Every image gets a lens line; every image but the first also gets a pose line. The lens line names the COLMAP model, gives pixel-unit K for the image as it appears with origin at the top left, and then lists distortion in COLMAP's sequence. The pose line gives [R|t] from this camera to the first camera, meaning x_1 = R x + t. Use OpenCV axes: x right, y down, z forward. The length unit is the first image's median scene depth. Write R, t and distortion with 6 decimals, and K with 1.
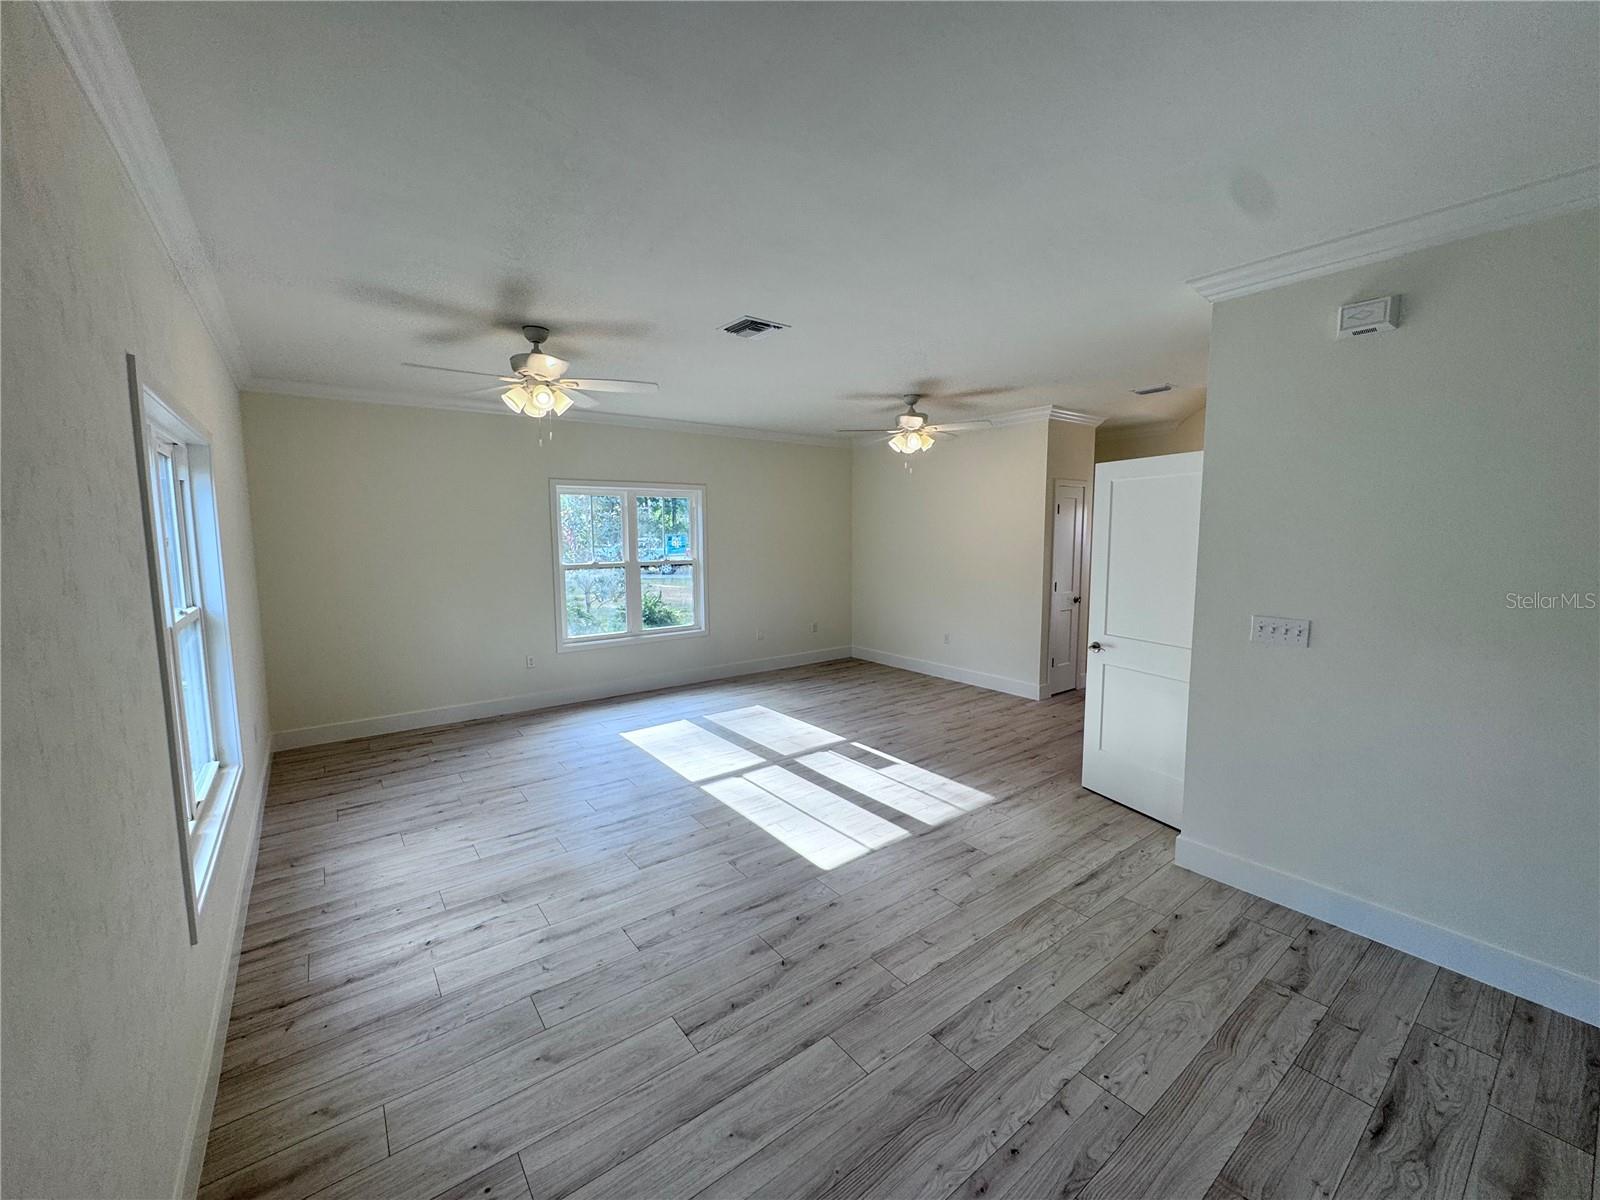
lens RADIAL K [[639.8, 0, 802.8], [0, 639.8, 598.7], [0, 0, 1]] dist [-0.001467, 0.000221]
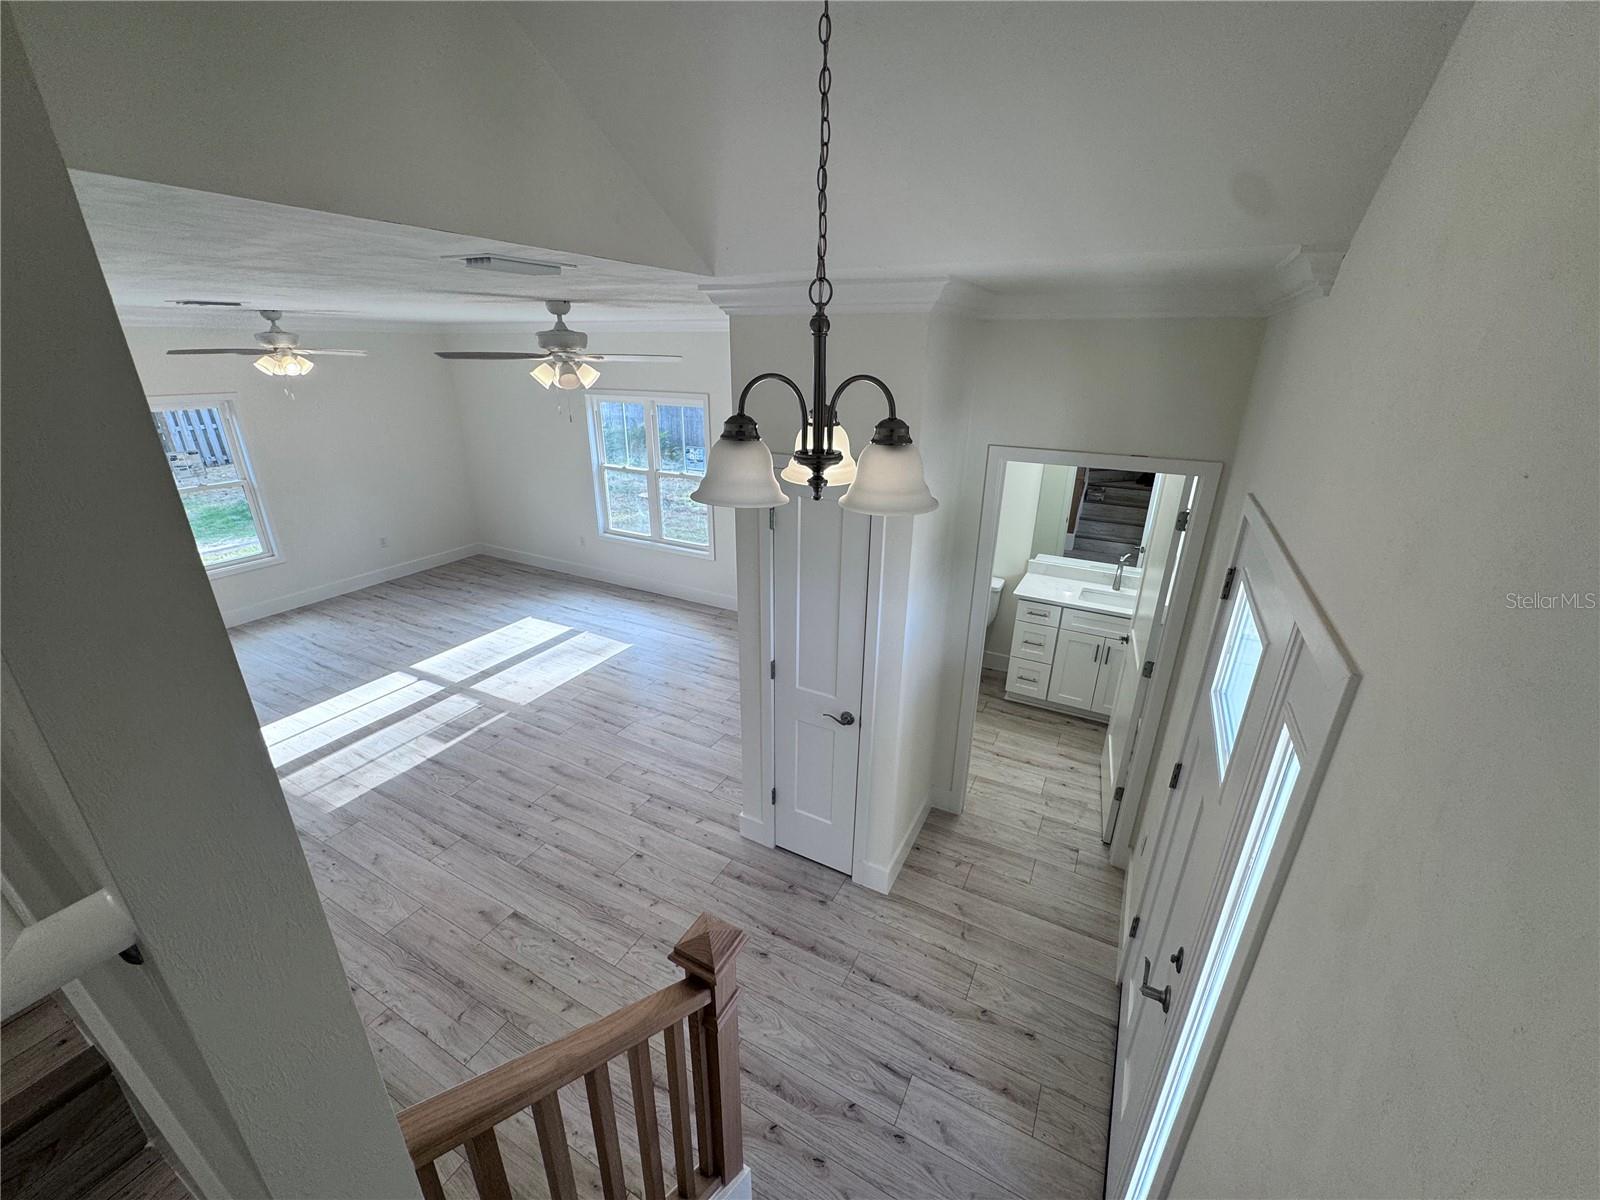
lens RADIAL K [[639.8, 0, 803.0], [0, 639.8, 597.8], [0, 0, 1]] dist [-0.001467, 0.000221]
pose [[0.413936, 0.337905, -0.845267, 0.928293], [-0.107701, 0.940210, 0.323117, -0.269745], [0.903912, -0.042714, 0.425580, 0.933605]]
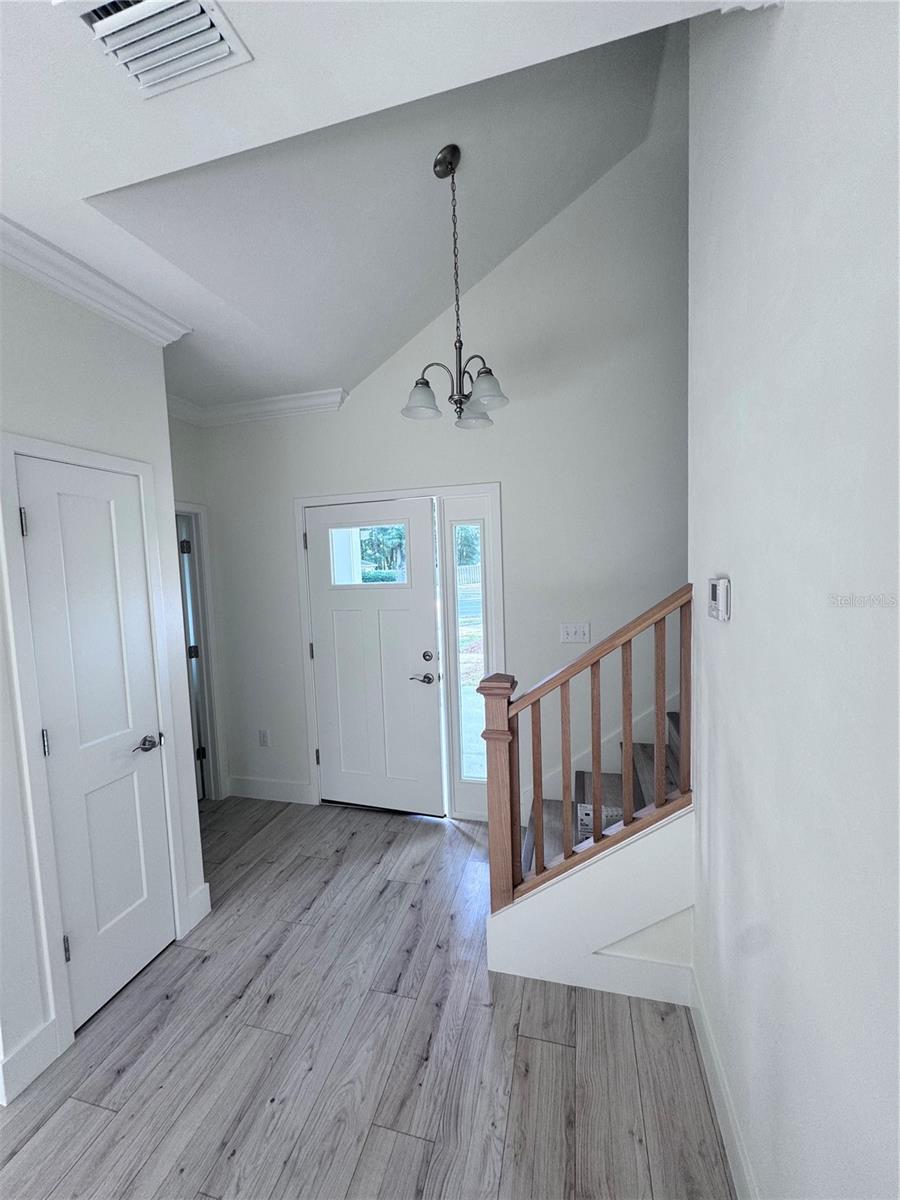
lens RADIAL K [[479.8, 0, 448.8], [0, 479.8, 601.5], [0, 0, 1]] dist [-0.001467, 0.000221]
pose [[0.790728, -0.067447, 0.608440, 0.478203], [0.093542, 0.995552, -0.011207, -0.082409], [-0.604978, 0.065777, 0.793521, 0.750061]]
